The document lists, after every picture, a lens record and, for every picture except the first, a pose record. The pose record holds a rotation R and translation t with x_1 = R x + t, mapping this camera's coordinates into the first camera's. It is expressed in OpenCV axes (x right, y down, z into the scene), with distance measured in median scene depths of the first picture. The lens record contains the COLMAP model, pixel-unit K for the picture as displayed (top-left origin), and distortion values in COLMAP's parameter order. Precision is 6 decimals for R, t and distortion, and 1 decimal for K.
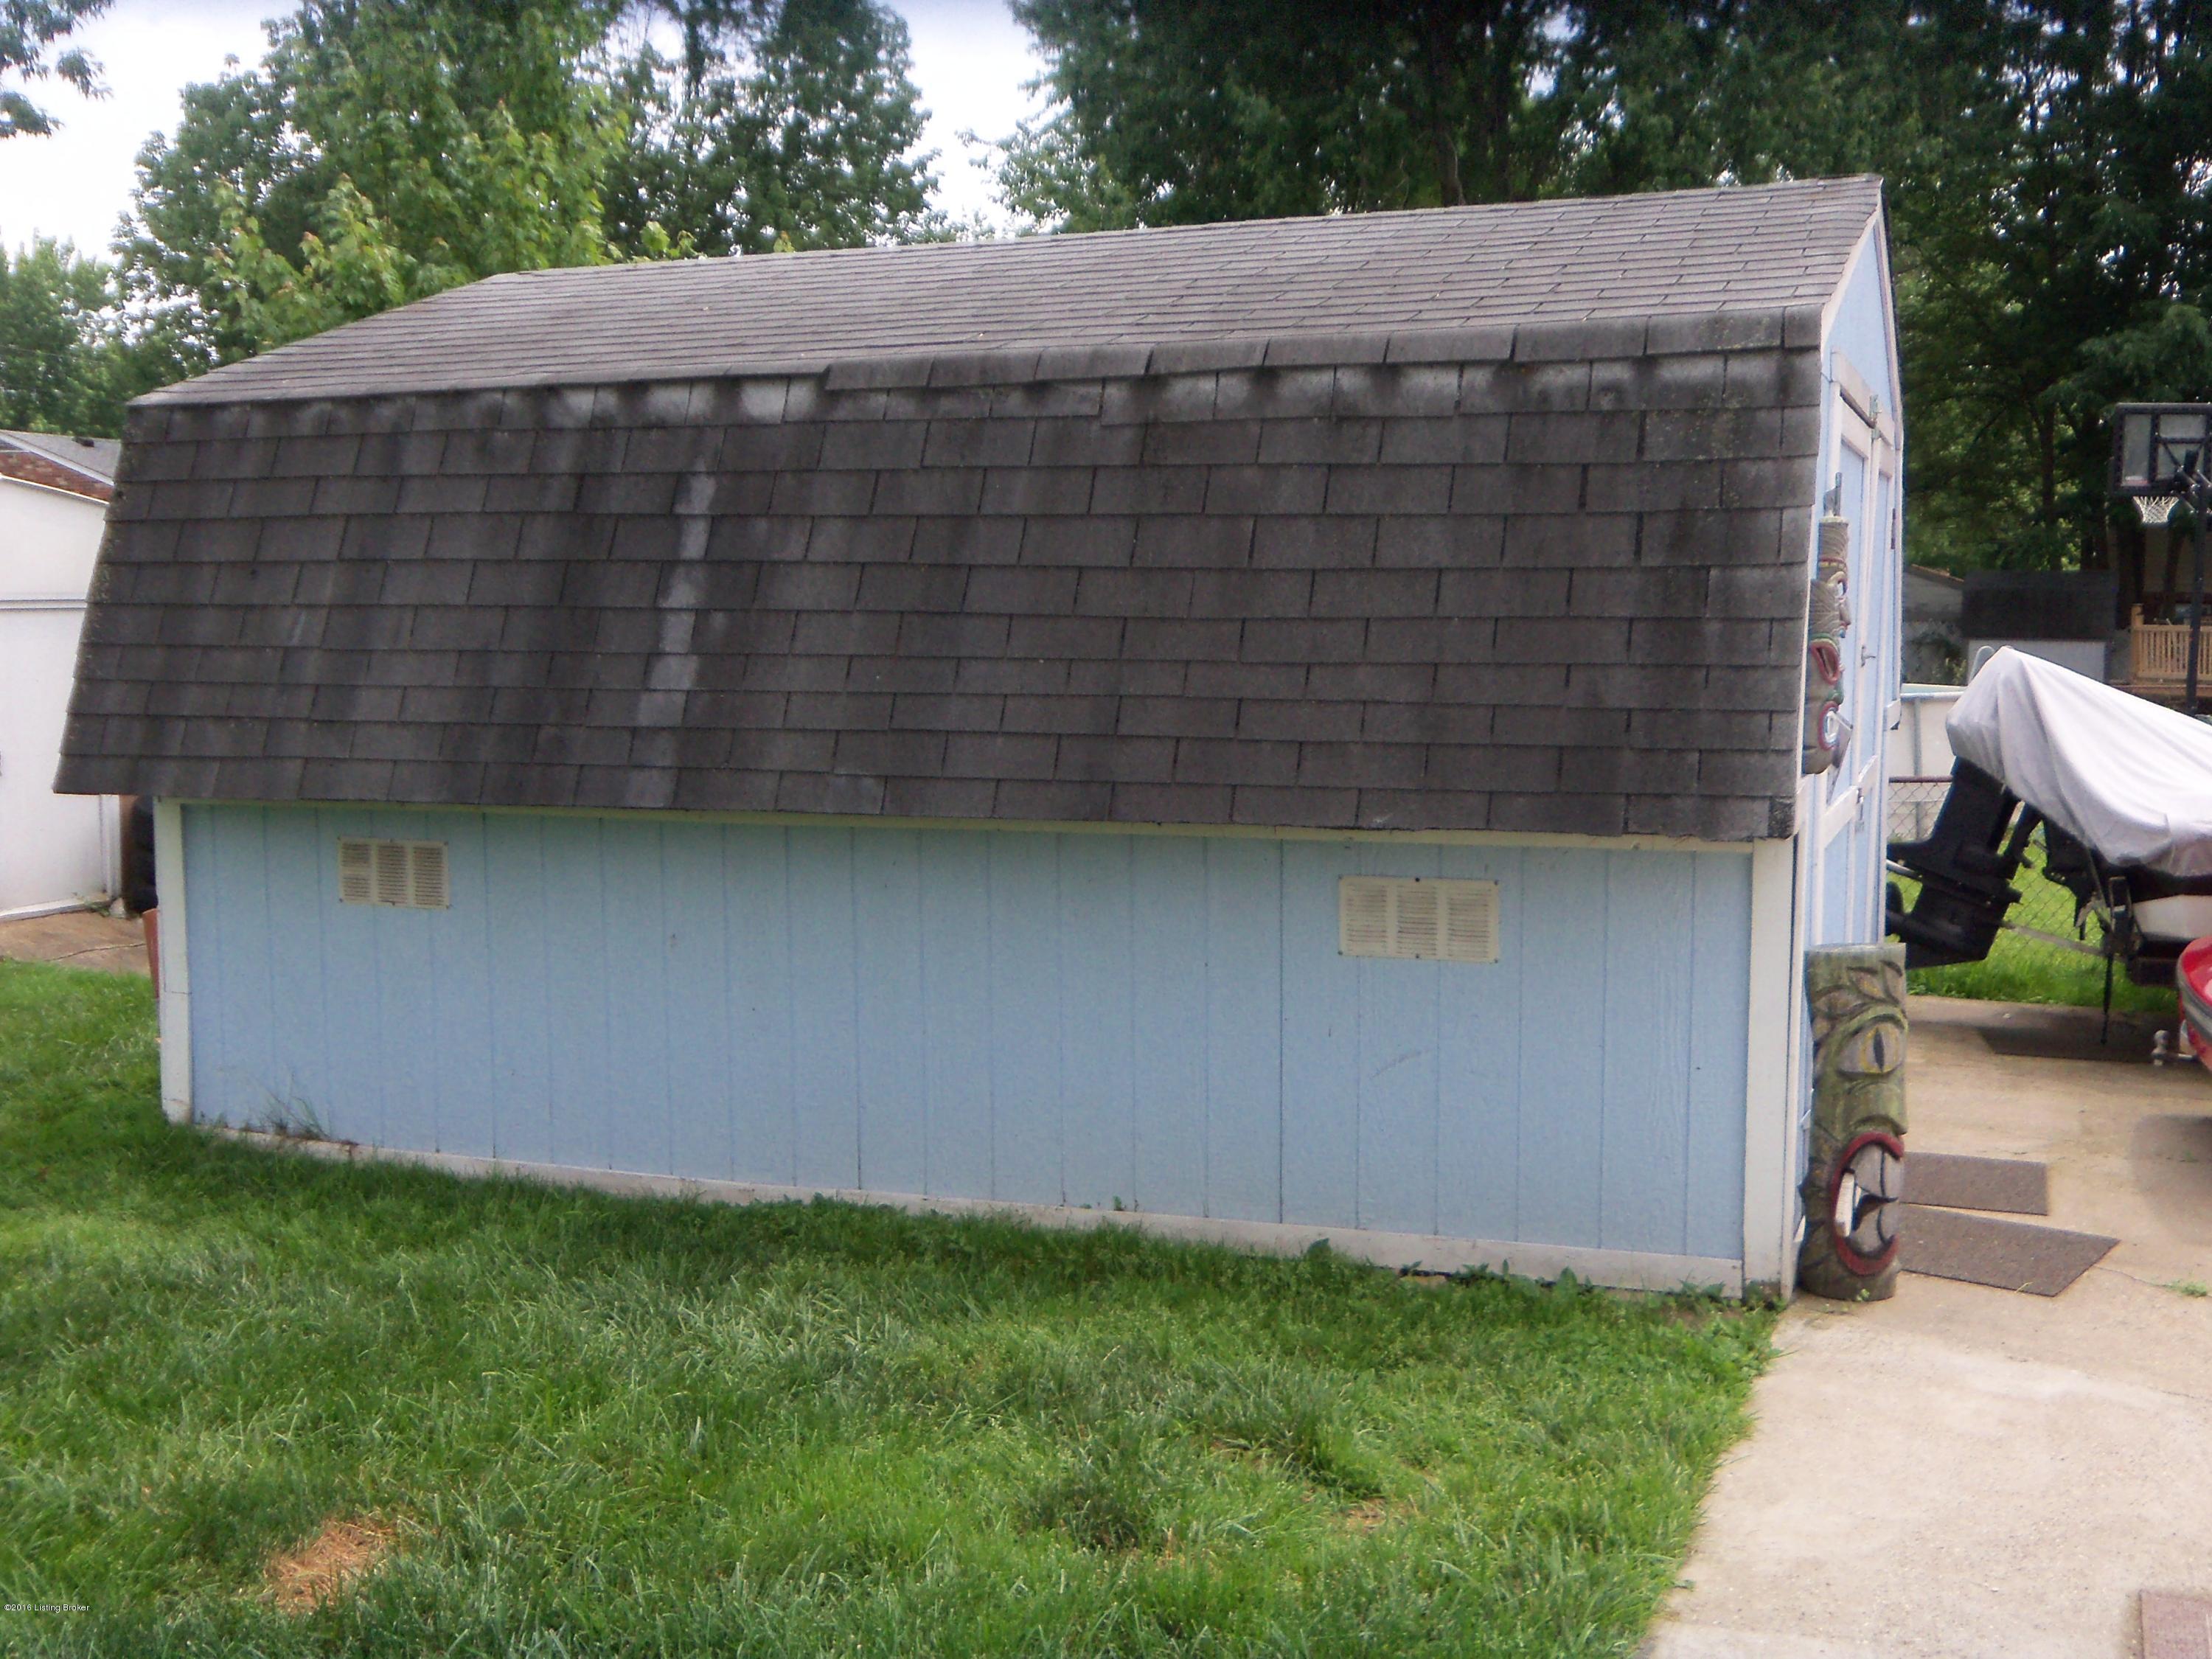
lens RADIAL K [[2296.5, 0, 1106.8], [0, 2296.5, 811.5], [0, 0, 1]] dist [-0.023582, -0.013526]
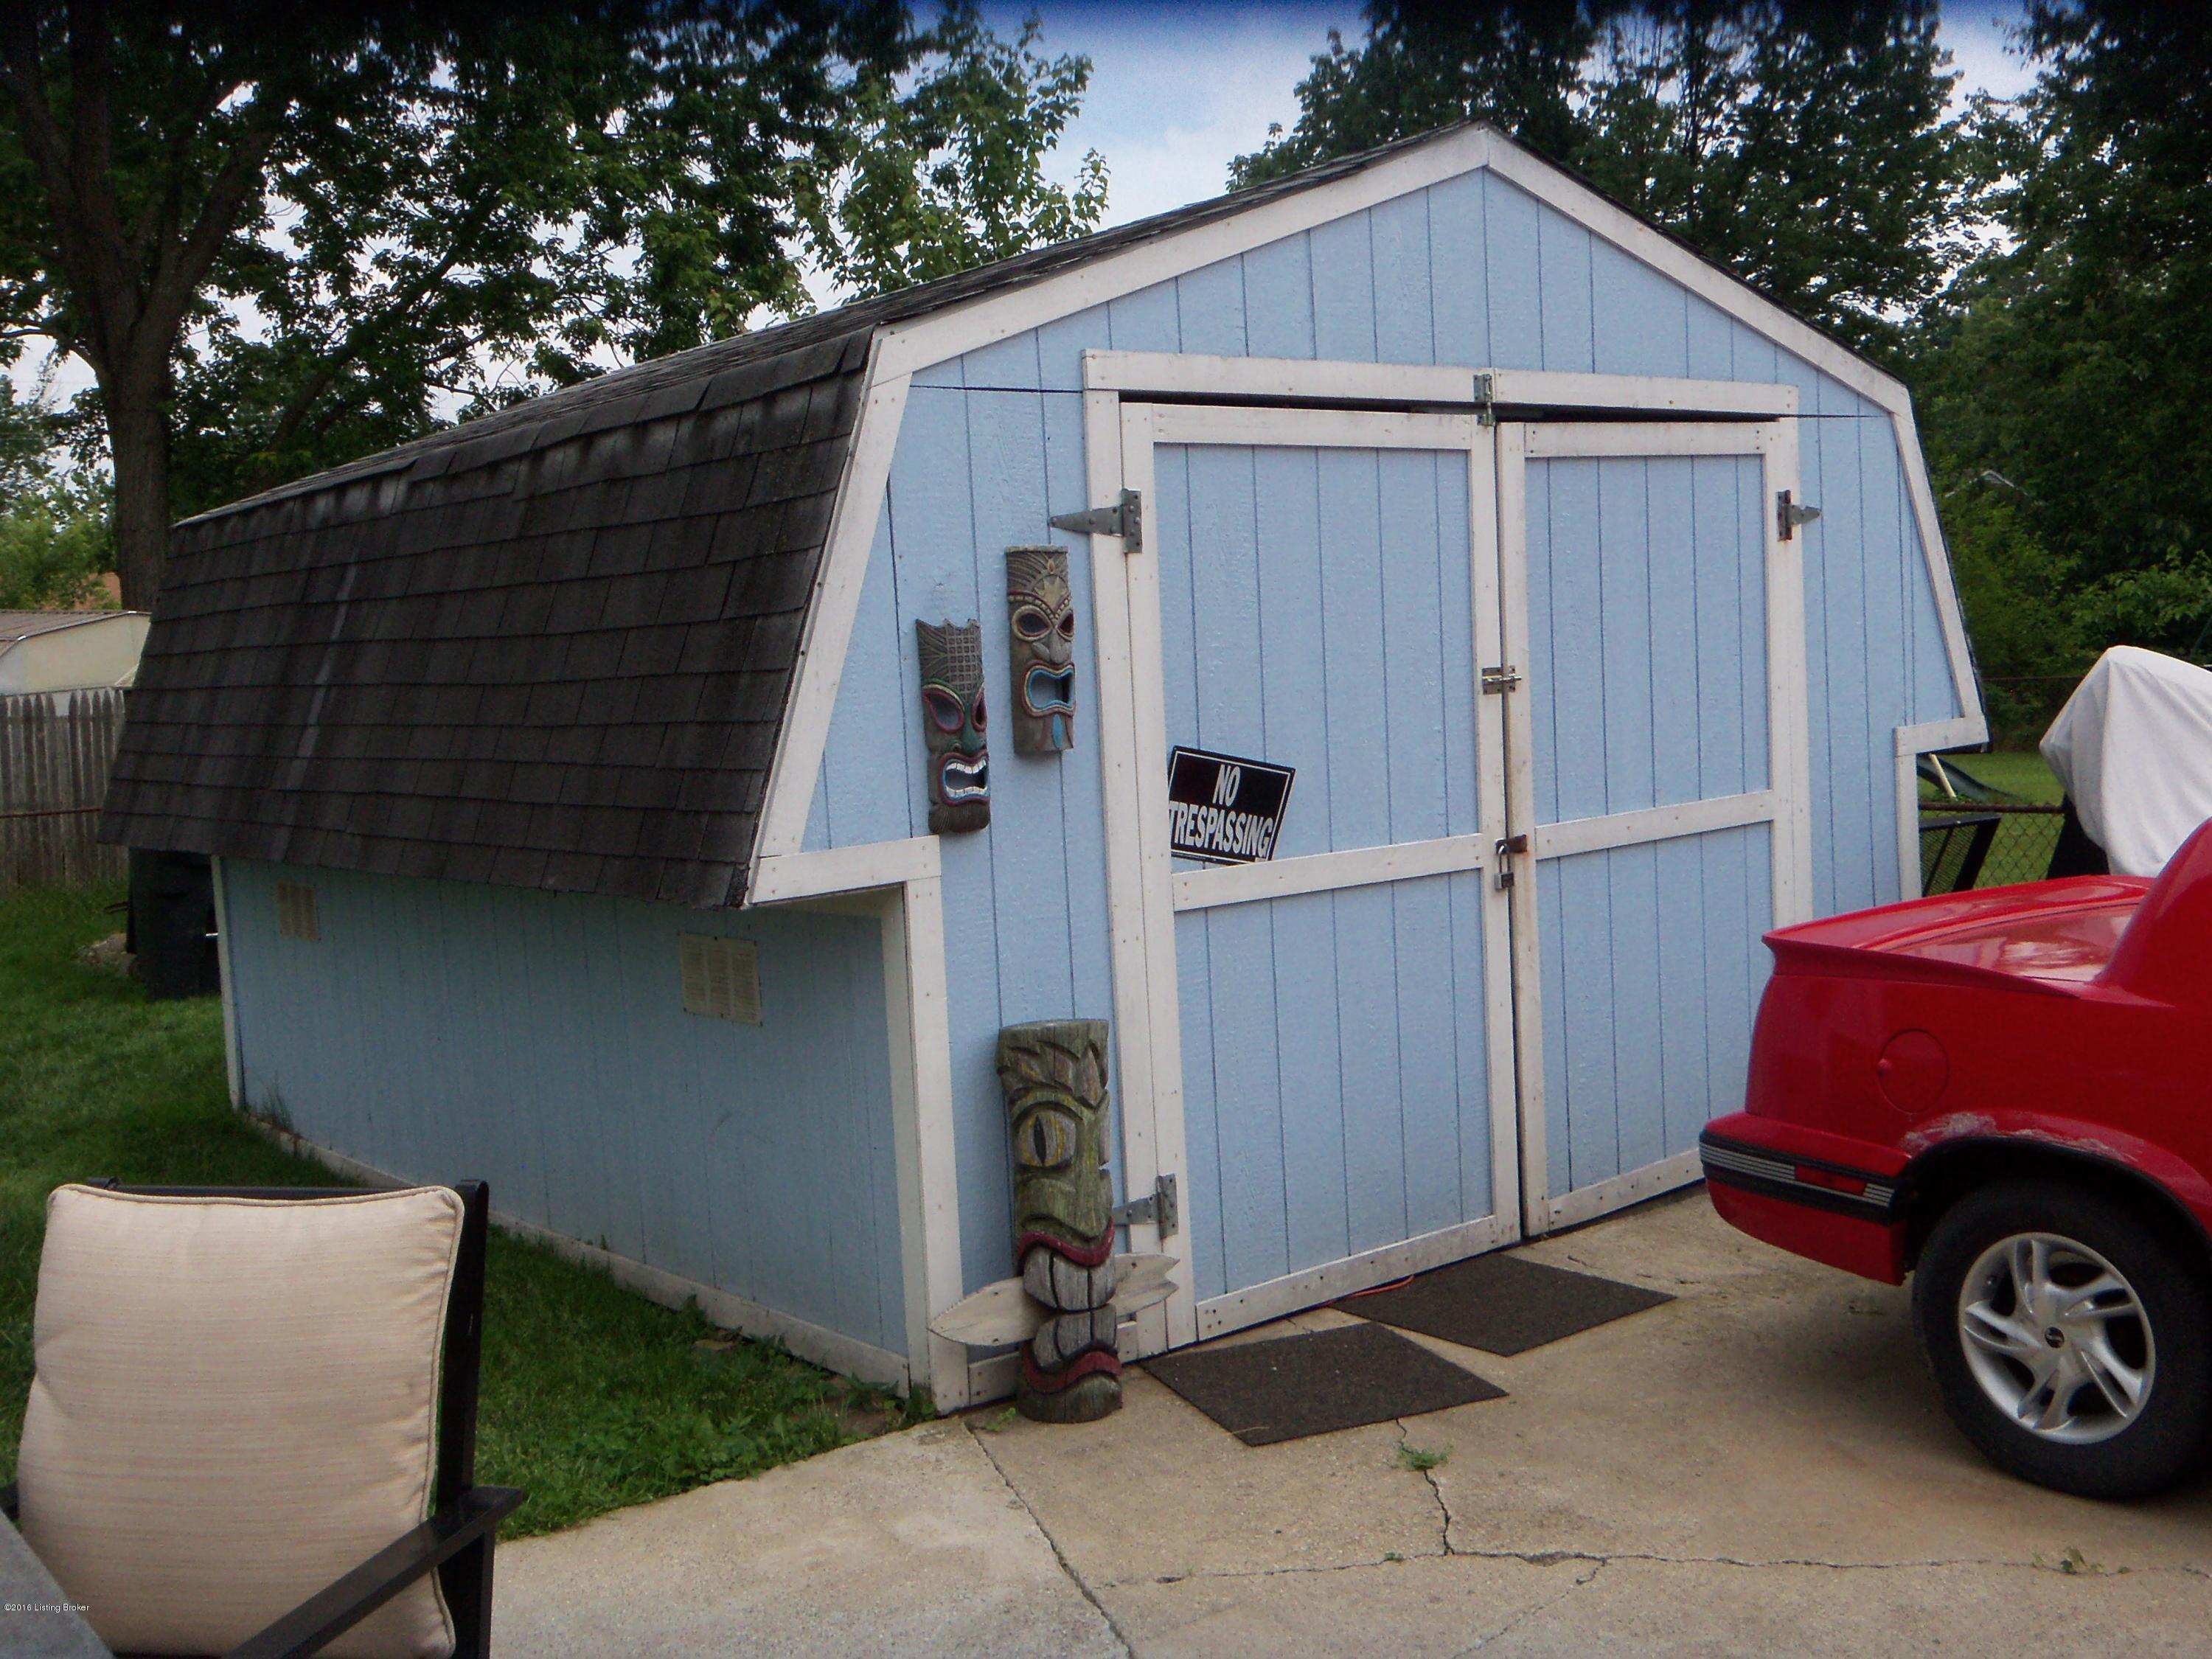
lens RADIAL K [[2296.5, 0, 1106.8], [0, 2296.5, 811.5], [0, 0, 1]] dist [-0.023582, -0.013526]
pose [[0.867833, -0.009218, -0.496771, 0.792321], [0.007189, 0.999956, -0.005996, -0.018216], [0.496804, 0.001632, 0.867861, 0.233817]]
